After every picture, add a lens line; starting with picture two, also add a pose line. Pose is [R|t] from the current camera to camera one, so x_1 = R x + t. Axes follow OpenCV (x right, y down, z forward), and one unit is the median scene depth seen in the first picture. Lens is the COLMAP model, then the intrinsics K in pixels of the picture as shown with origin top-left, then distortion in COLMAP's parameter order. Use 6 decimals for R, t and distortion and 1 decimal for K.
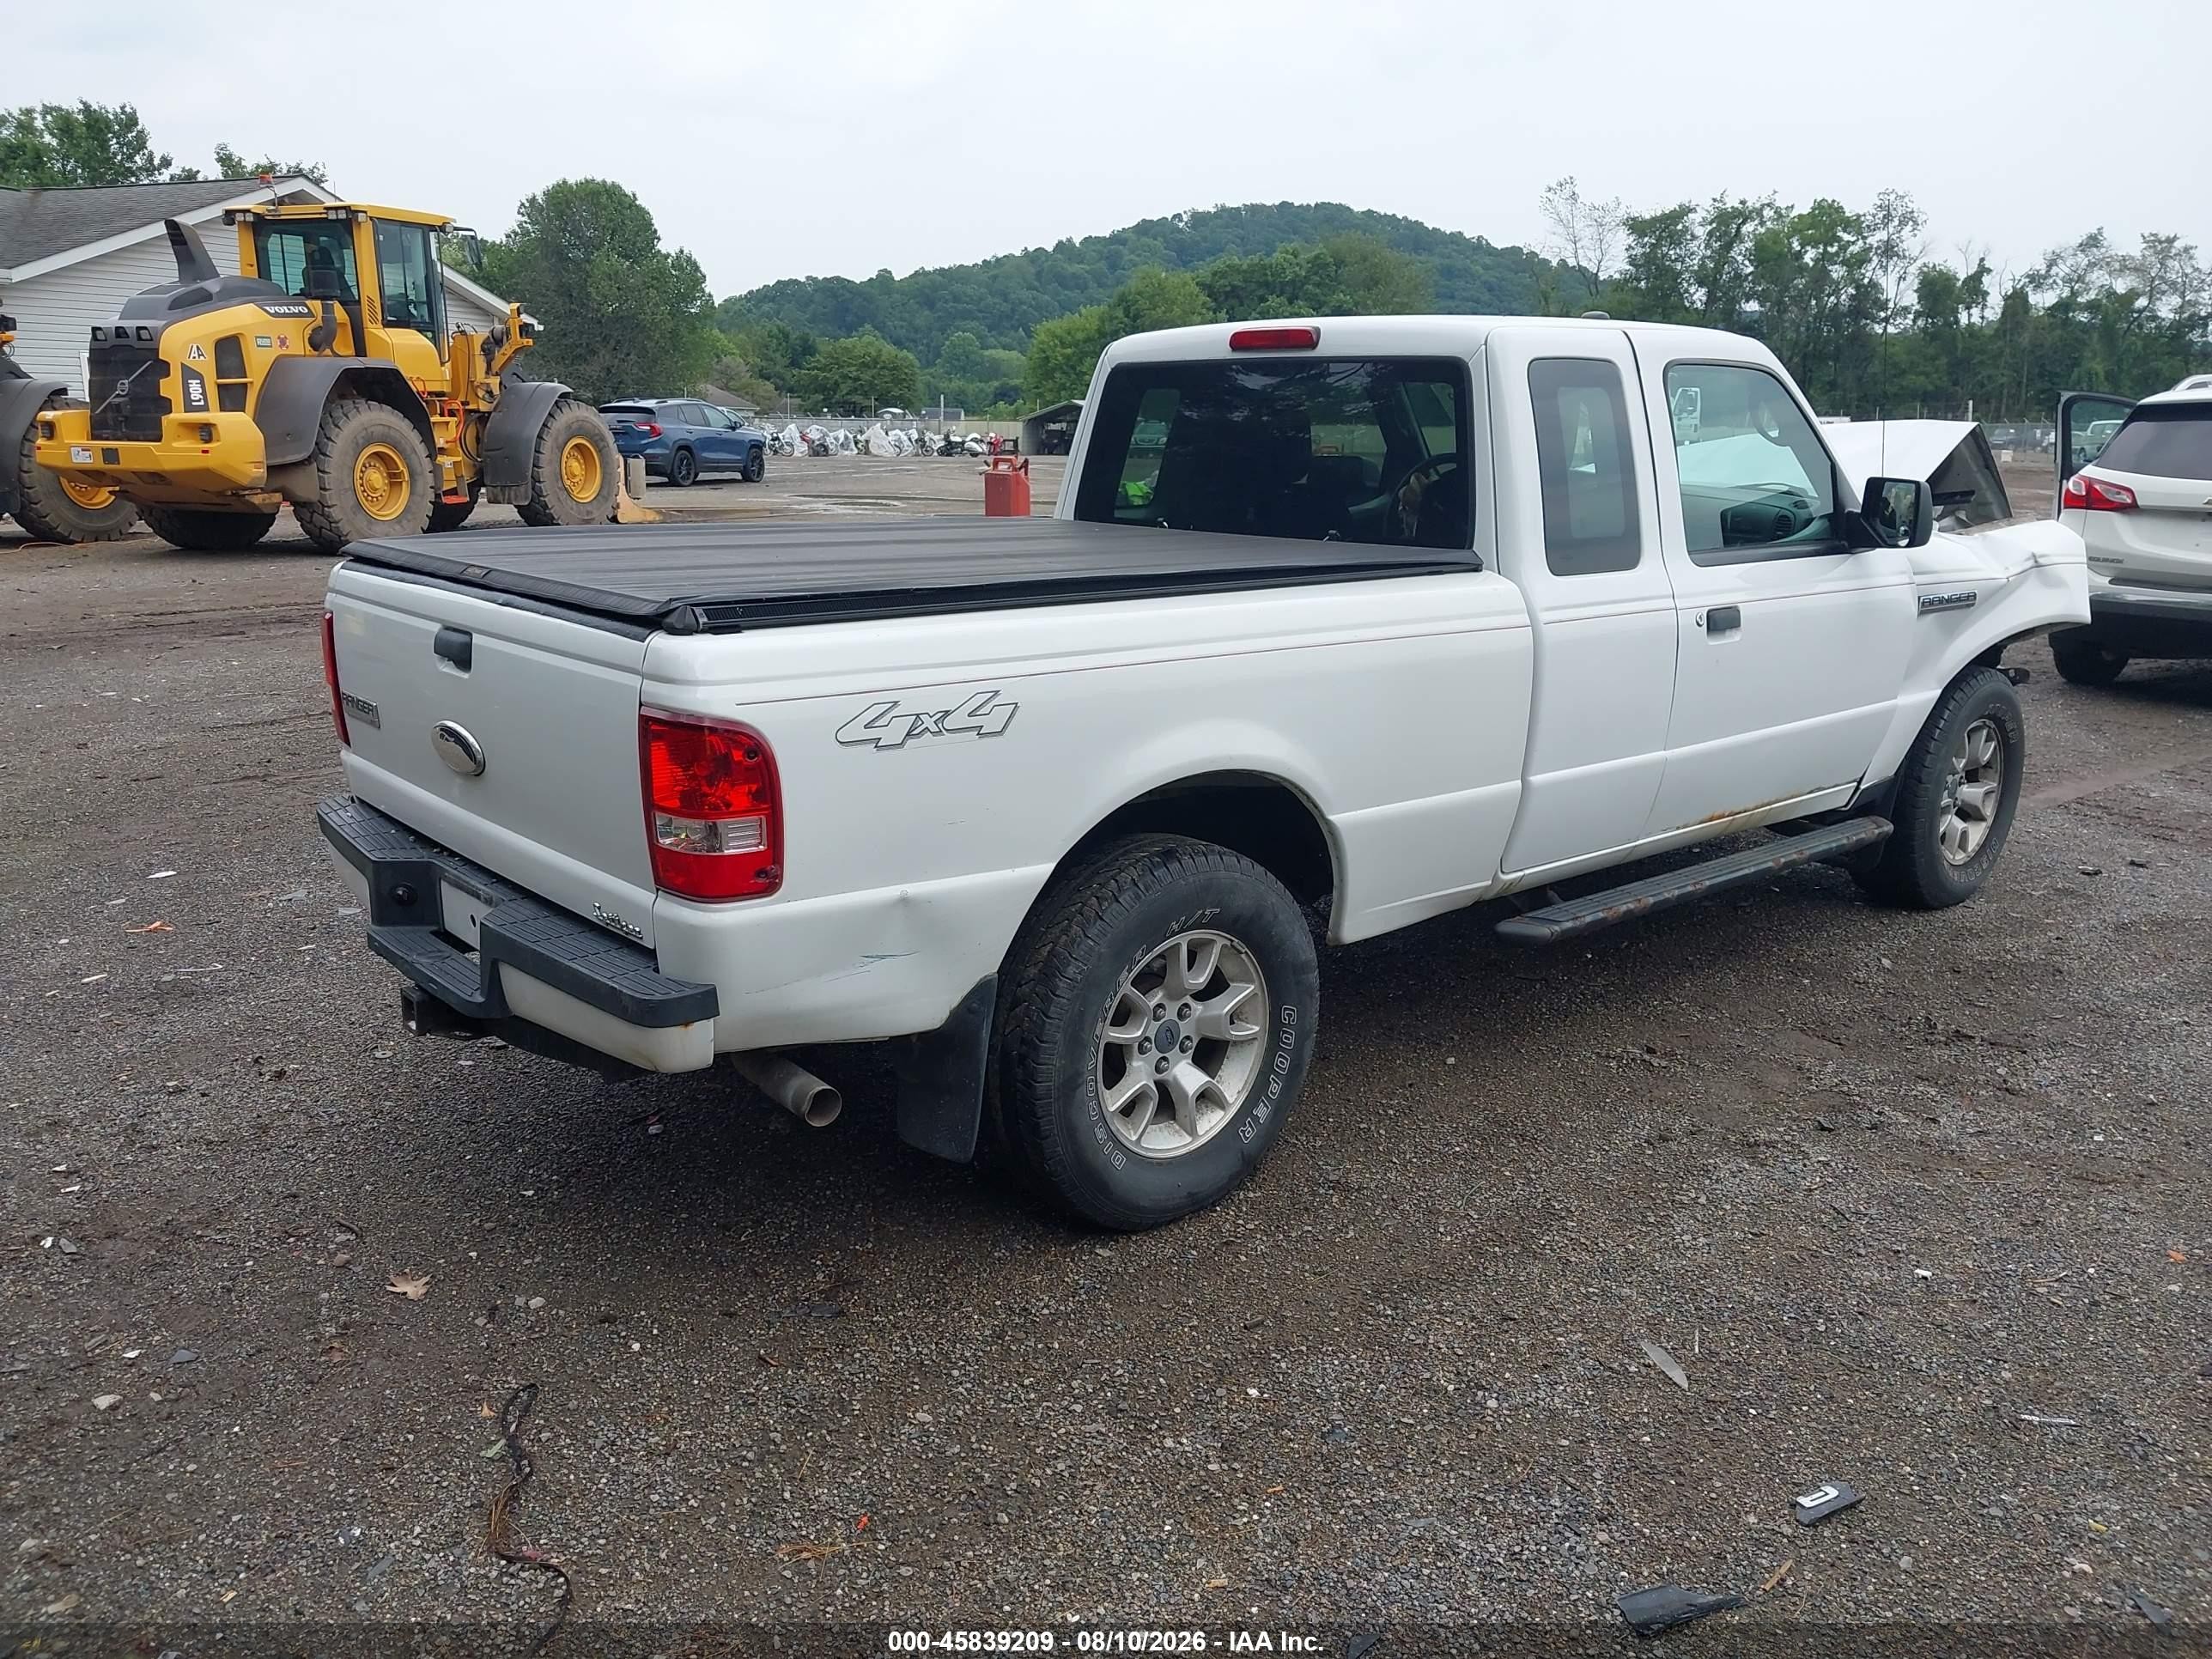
lens RADIAL K [[1726.8, 0, 1073.0], [0, 1726.8, 800.2], [0, 0, 1]] dist [0.039336, -0.043339]
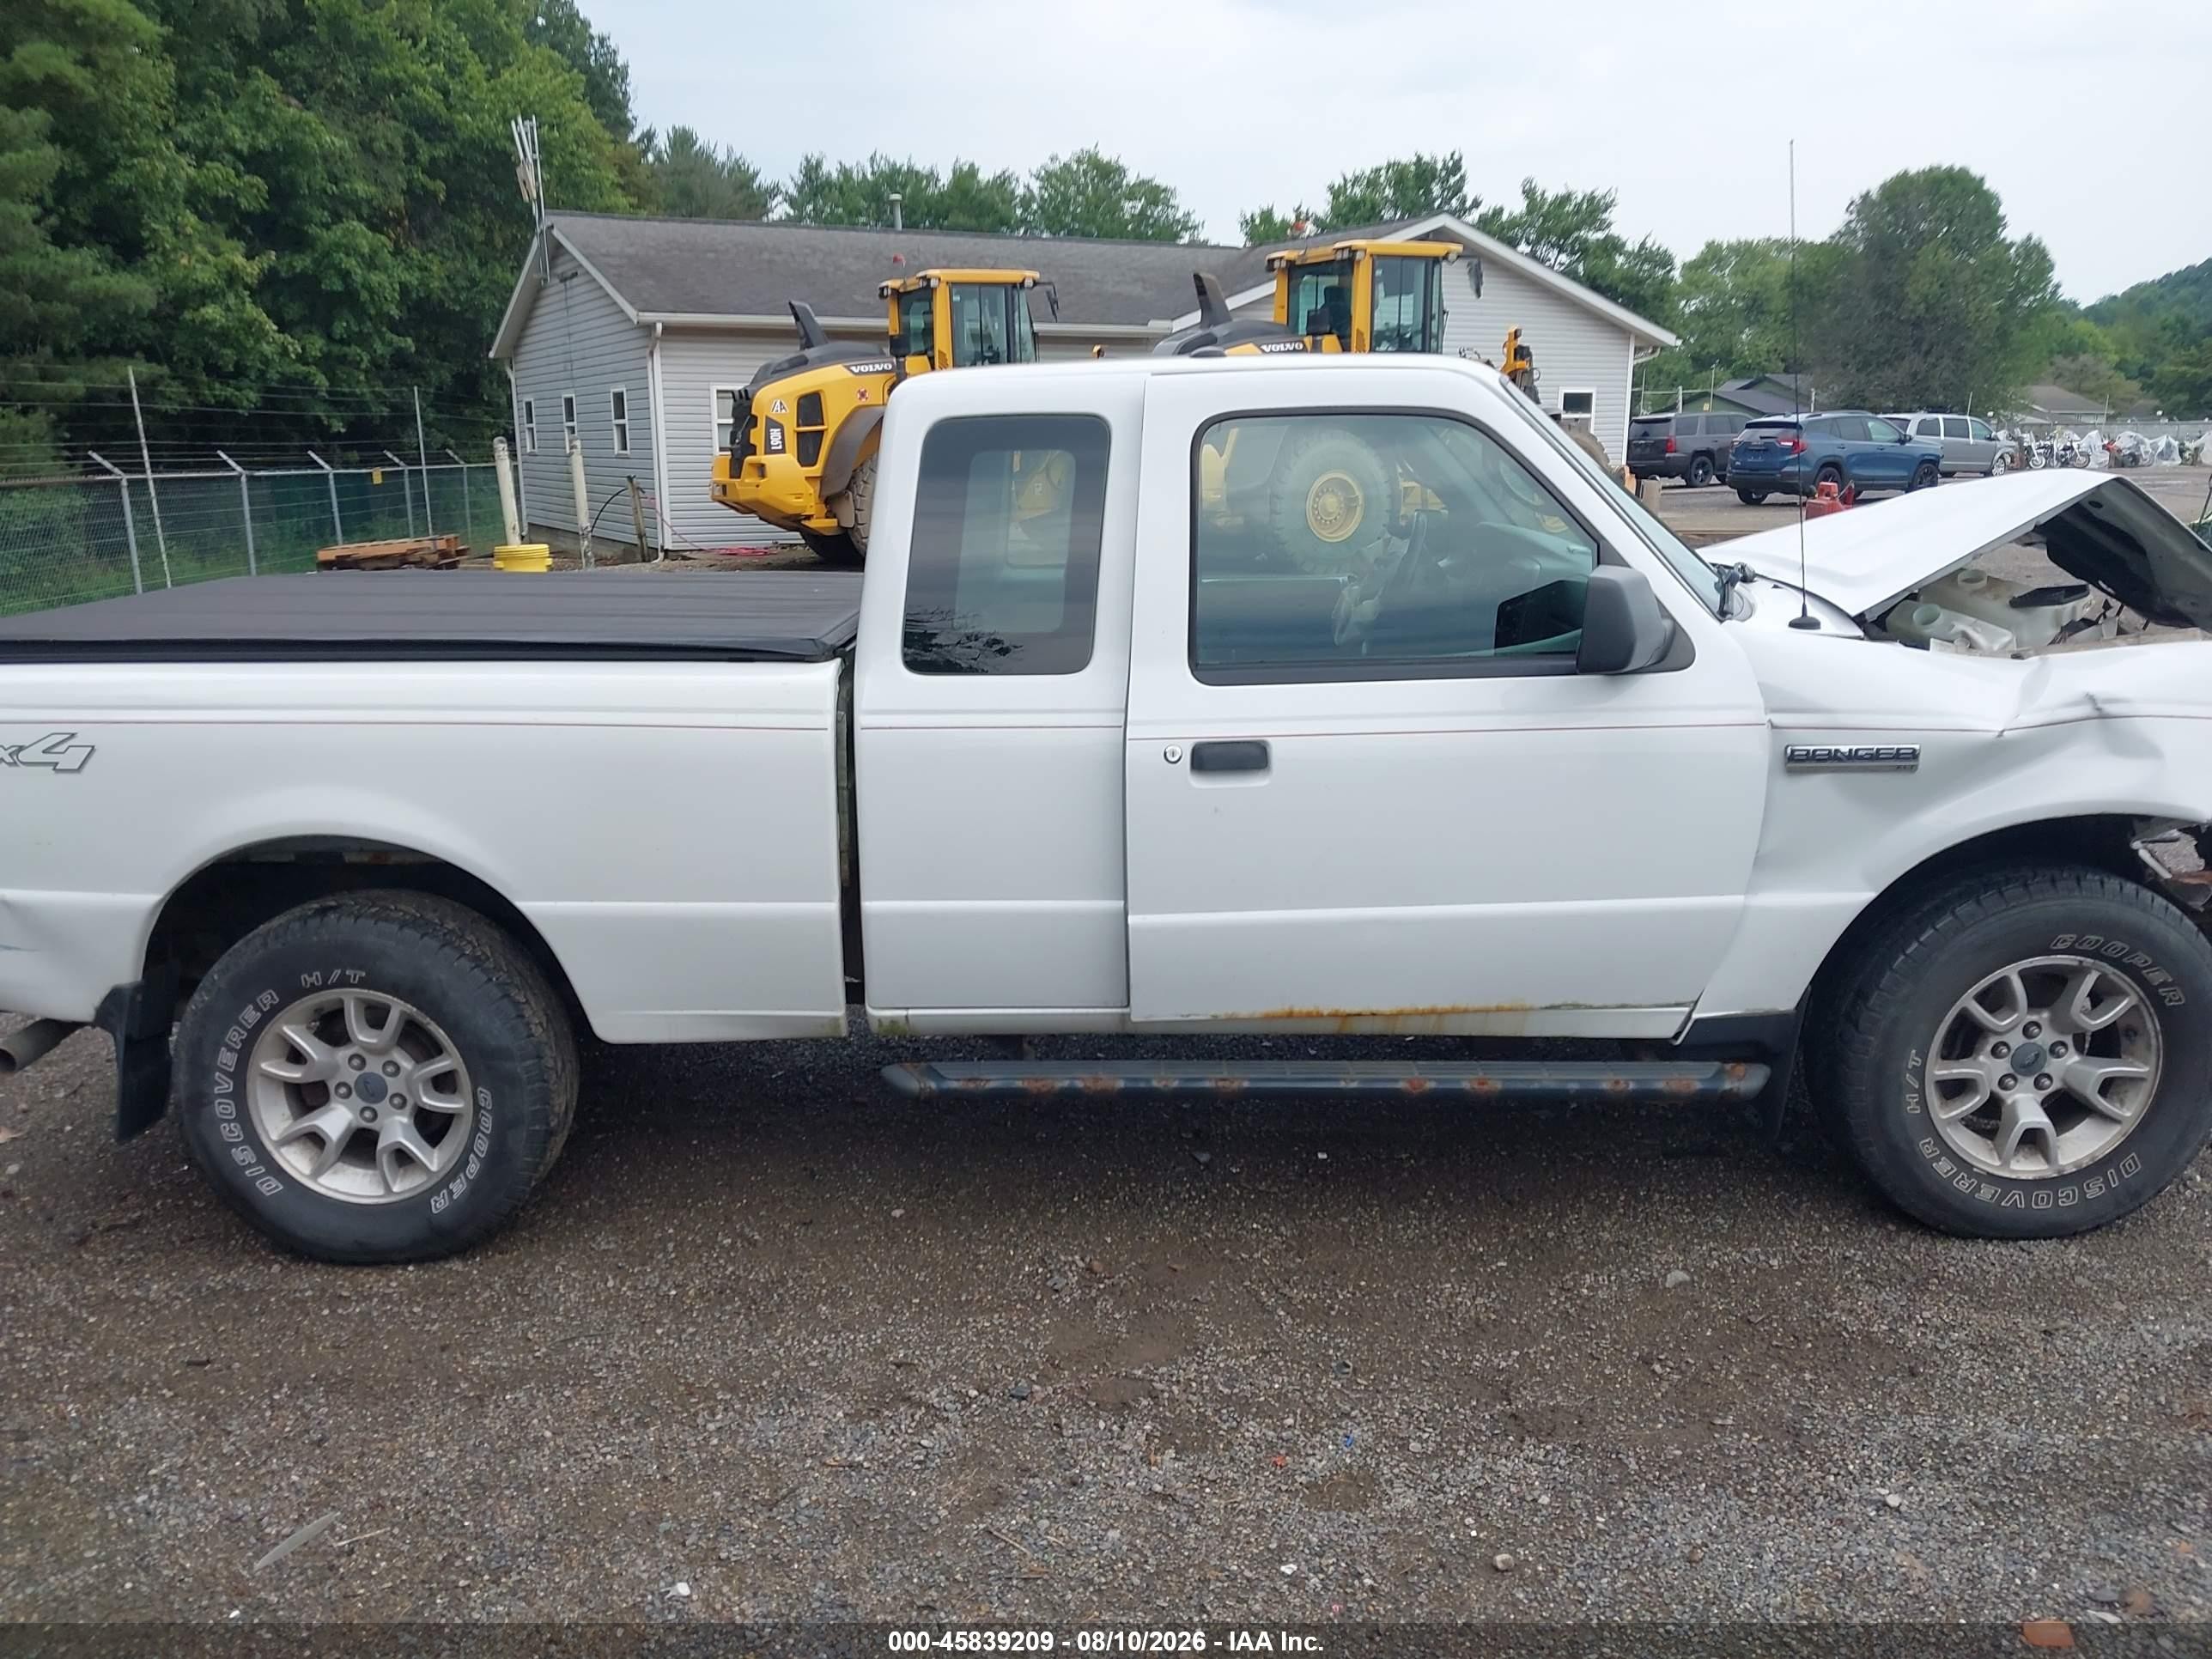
lens RADIAL K [[1741.7, 0, 1106.0], [0, 1741.7, 829.5], [0, 0, 1]] dist [0.058467, -0.077708]
pose [[0.754873, 0.131989, -0.642453, 0.145960], [-0.127096, 0.990412, 0.054139, -0.017967], [0.643439, 0.040785, 0.764411, 0.066682]]
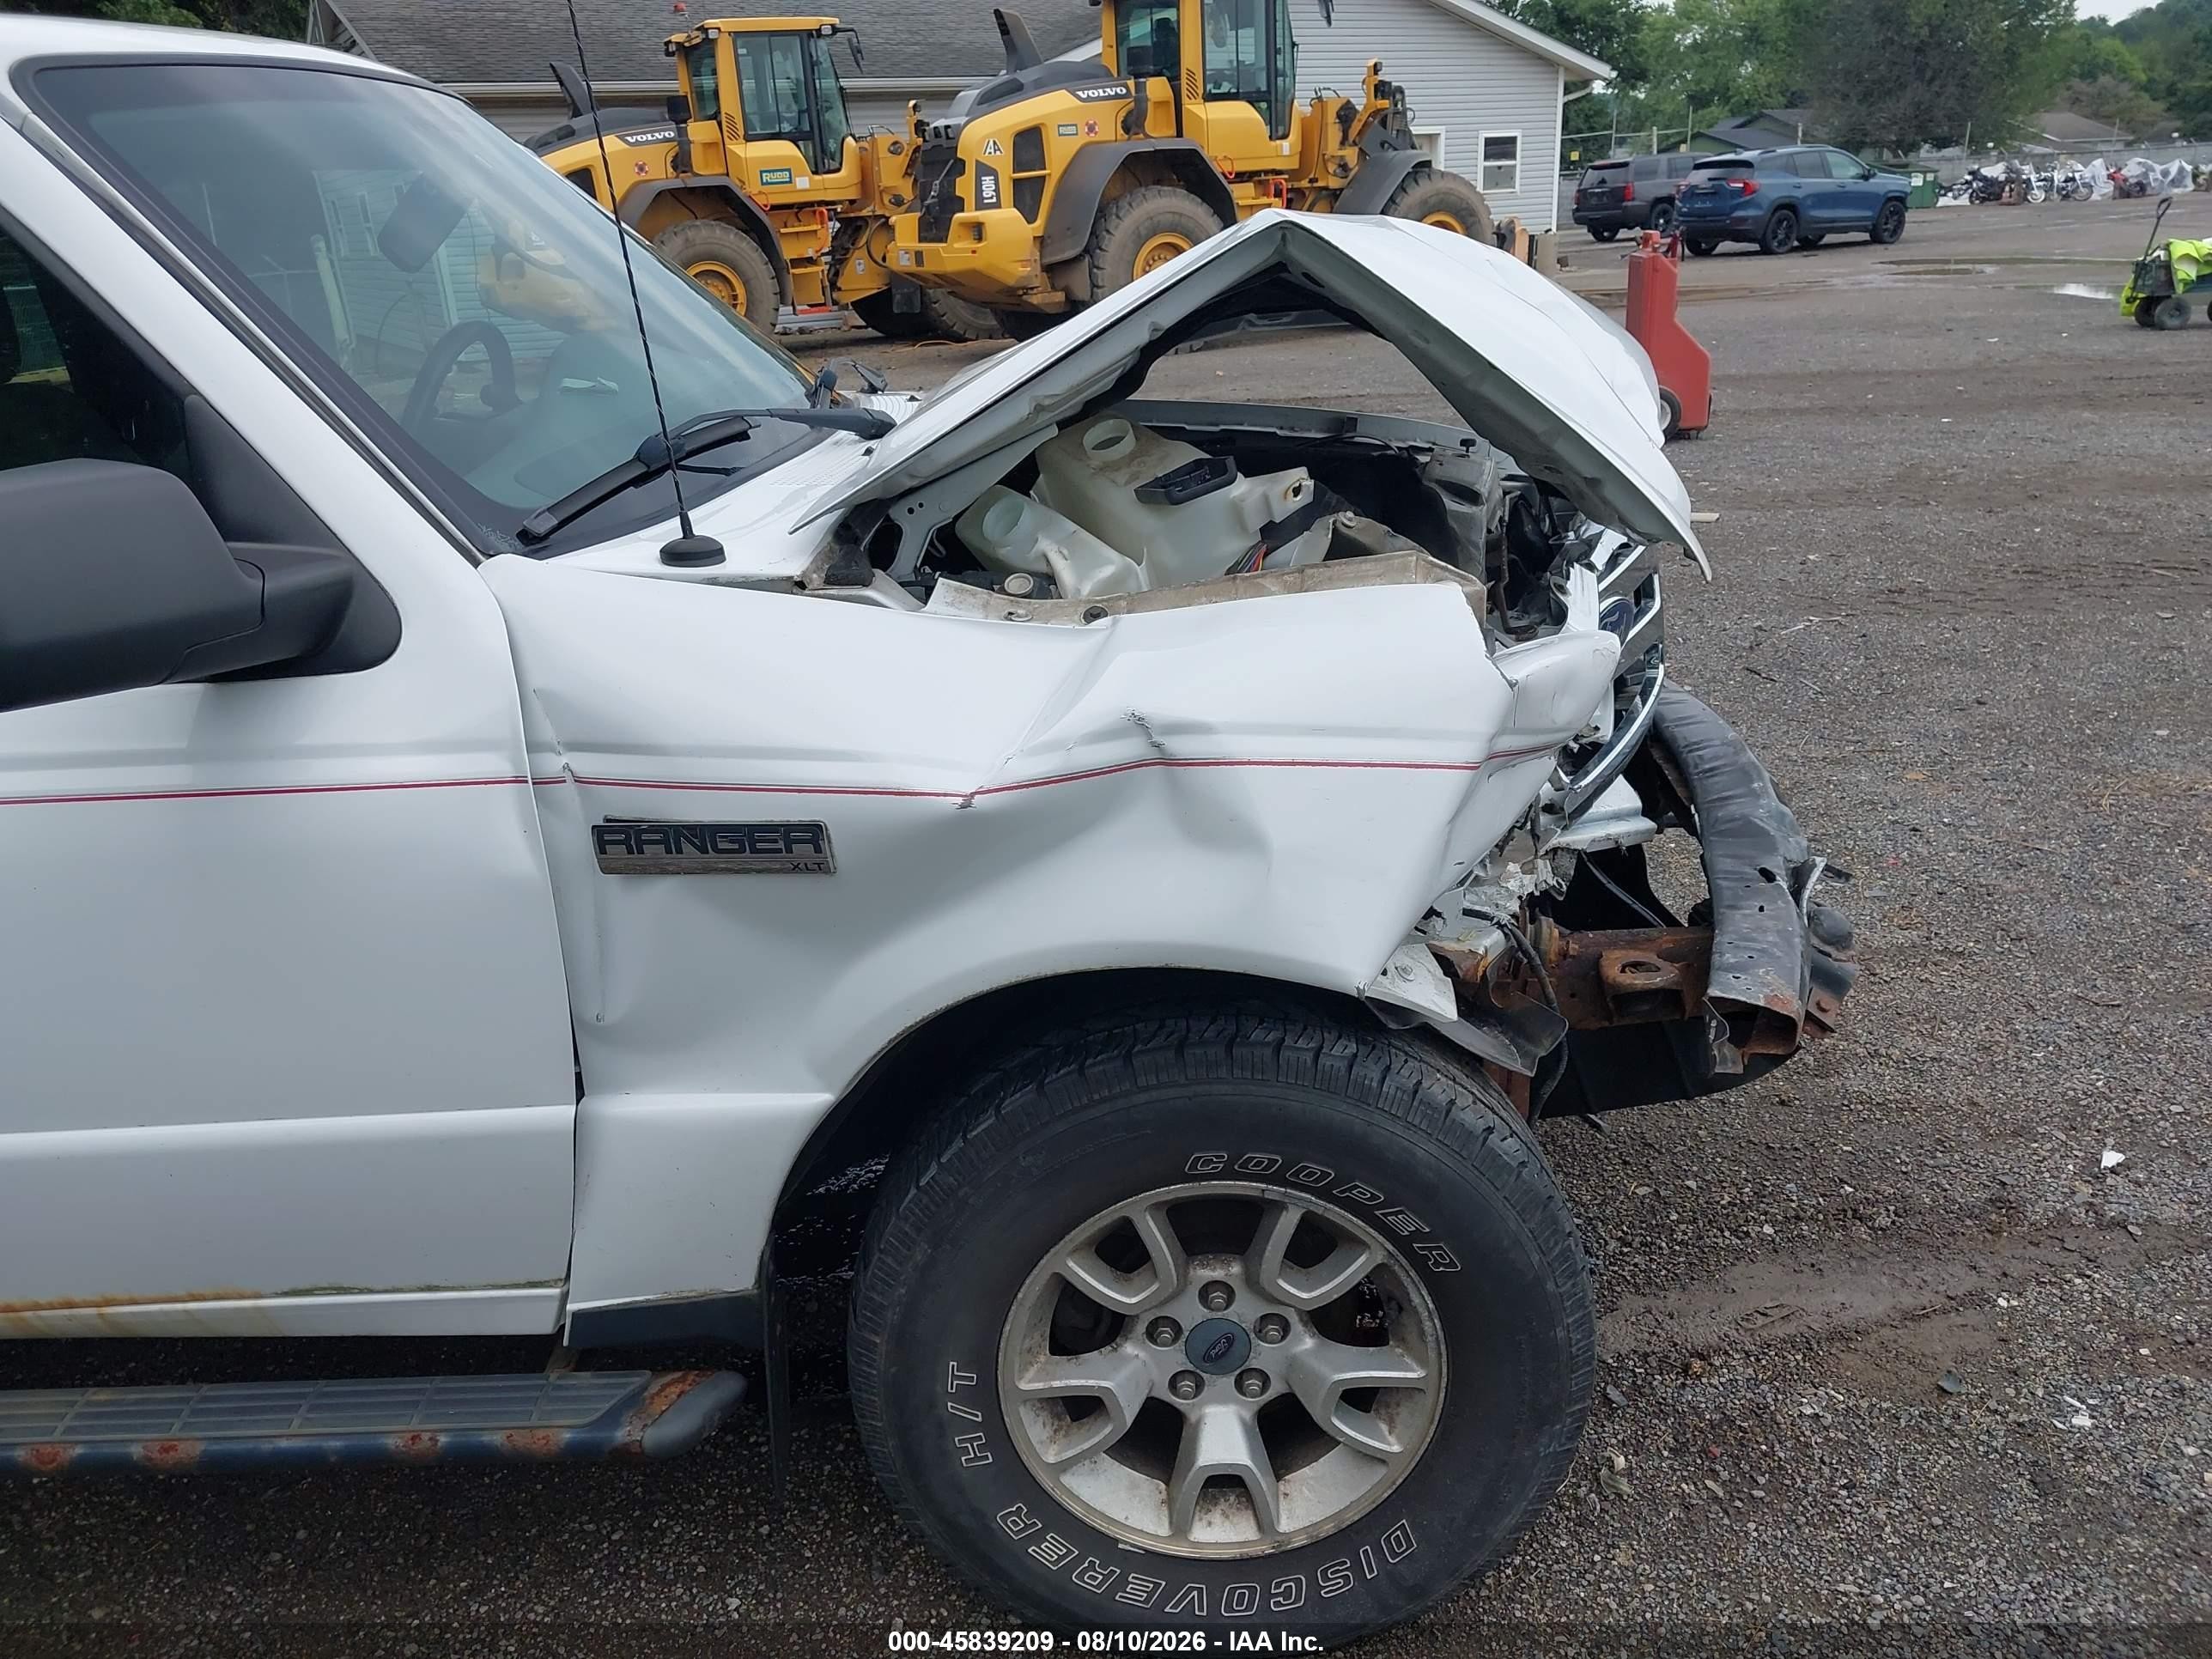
lens RADIAL K [[1740.8, 0, 1085.9], [0, 1740.8, 807.1], [0, 0, 1]] dist [0.003349, 0.009181]
pose [[0.748023, 0.177997, -0.639358, 0.153828], [-0.091528, 0.981826, 0.166256, -0.037858], [0.657331, -0.065844, 0.750720, 0.172498]]
